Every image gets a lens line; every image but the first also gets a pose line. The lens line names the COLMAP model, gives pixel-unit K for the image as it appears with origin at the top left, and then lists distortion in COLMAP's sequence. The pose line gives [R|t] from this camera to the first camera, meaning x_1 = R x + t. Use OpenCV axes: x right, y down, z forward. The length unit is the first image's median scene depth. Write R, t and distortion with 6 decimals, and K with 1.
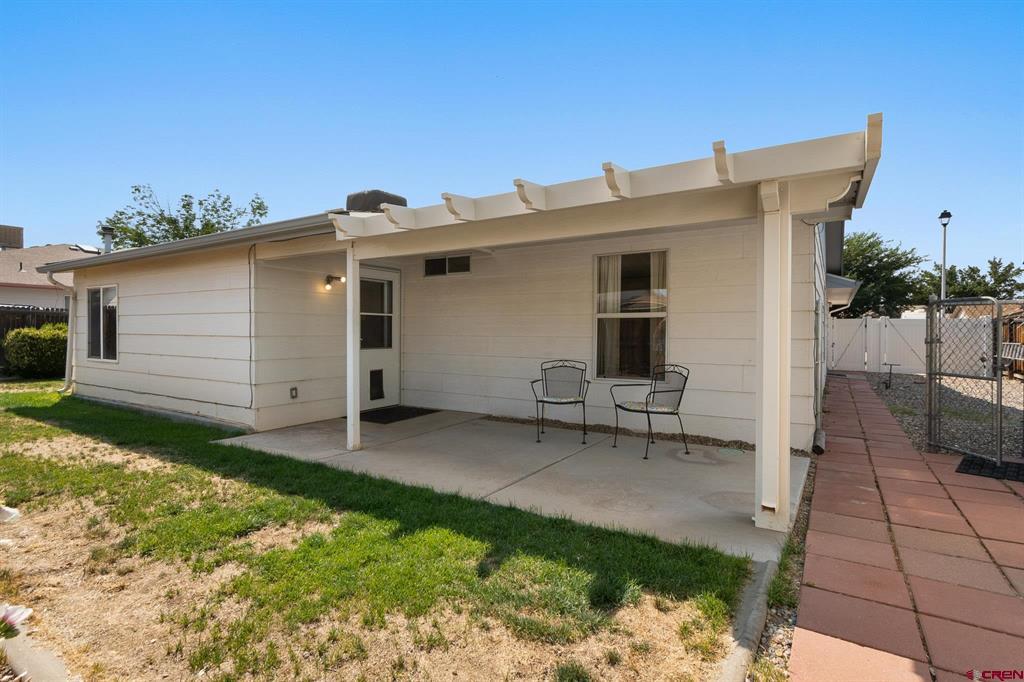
lens RADIAL K [[509.7, 0, 511.2], [0, 509.7, 335.8], [0, 0, 1]] dist [-0.001357, -0.001420]
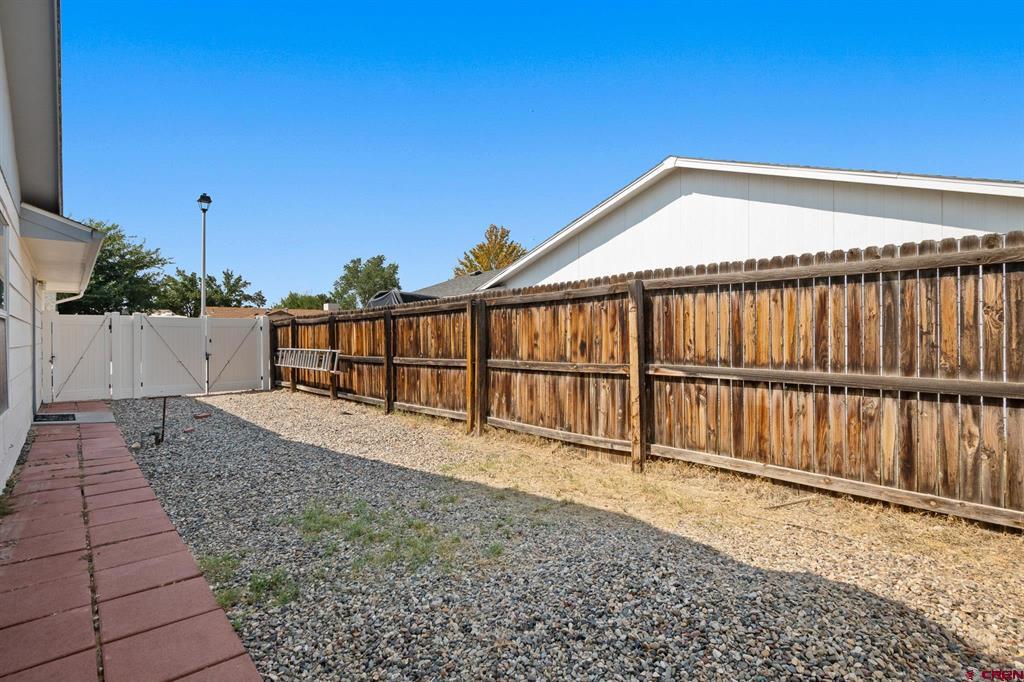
lens RADIAL K [[509.7, 0, 511.9], [0, 509.7, 337.9], [0, 0, 1]] dist [-0.001357, -0.001420]
pose [[0.284631, -0.005647, 0.958621, 0.063198], [0.011357, 0.999932, 0.002518, -0.000299], [-0.958570, 0.010170, 0.284676, 0.093182]]
